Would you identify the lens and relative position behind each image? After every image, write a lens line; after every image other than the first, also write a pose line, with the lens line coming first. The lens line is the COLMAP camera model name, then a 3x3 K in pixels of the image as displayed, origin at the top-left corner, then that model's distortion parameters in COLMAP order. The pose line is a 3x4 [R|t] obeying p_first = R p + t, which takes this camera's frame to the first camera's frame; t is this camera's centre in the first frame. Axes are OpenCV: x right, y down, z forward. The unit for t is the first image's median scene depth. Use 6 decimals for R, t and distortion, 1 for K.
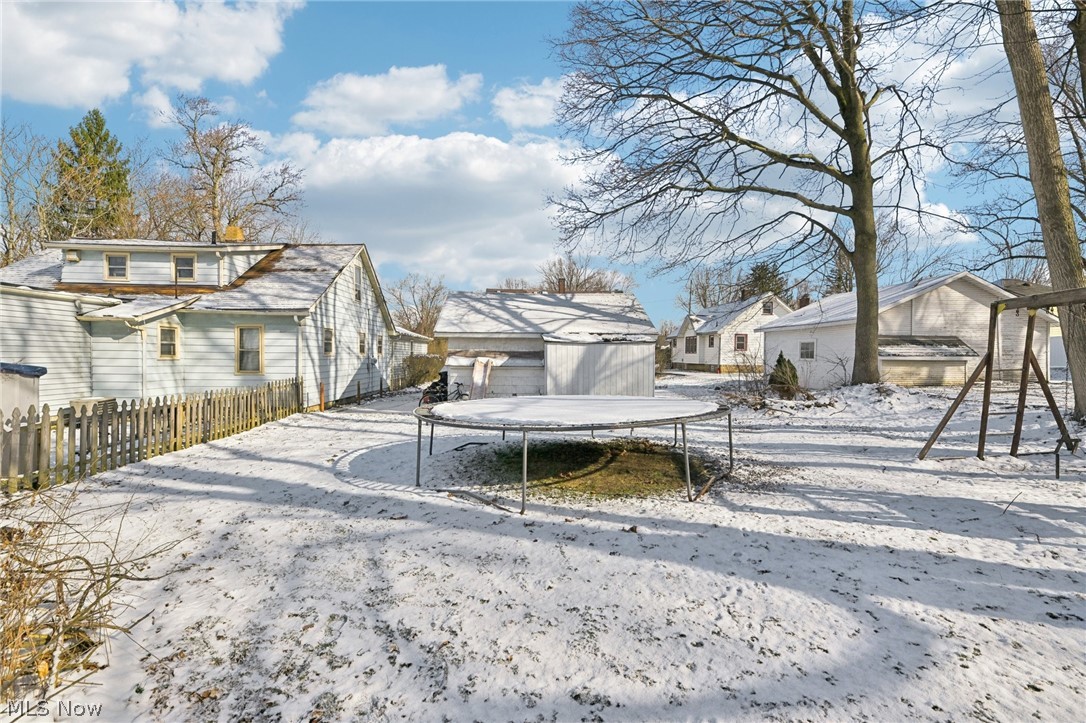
lens RADIAL K [[467.8, 0, 530.5], [0, 467.8, 330.8], [0, 0, 1]] dist [0.002804, -0.003152]
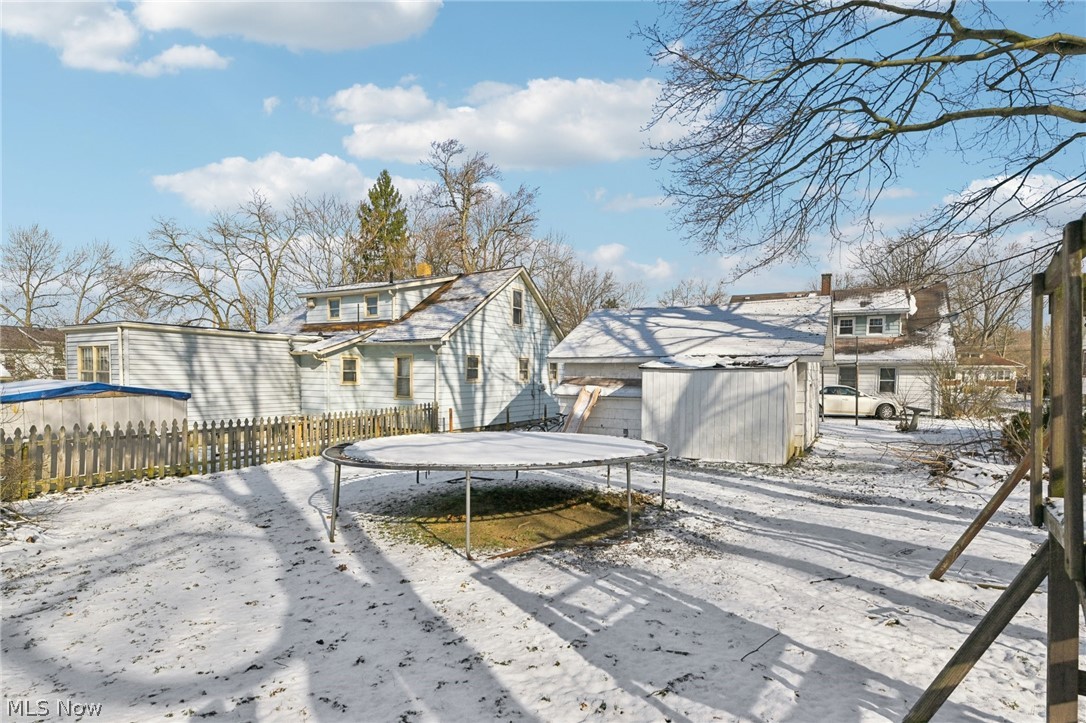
lens RADIAL K [[558.9, 0, 544.1], [0, 558.9, 363.6], [0, 0, 1]] dist [-0.002822, -0.000216]
pose [[0.831435, -0.011371, -0.555506, 0.410053], [0.027511, 0.999407, 0.020719, -0.009270], [0.554941, -0.032509, 0.831254, 0.083604]]
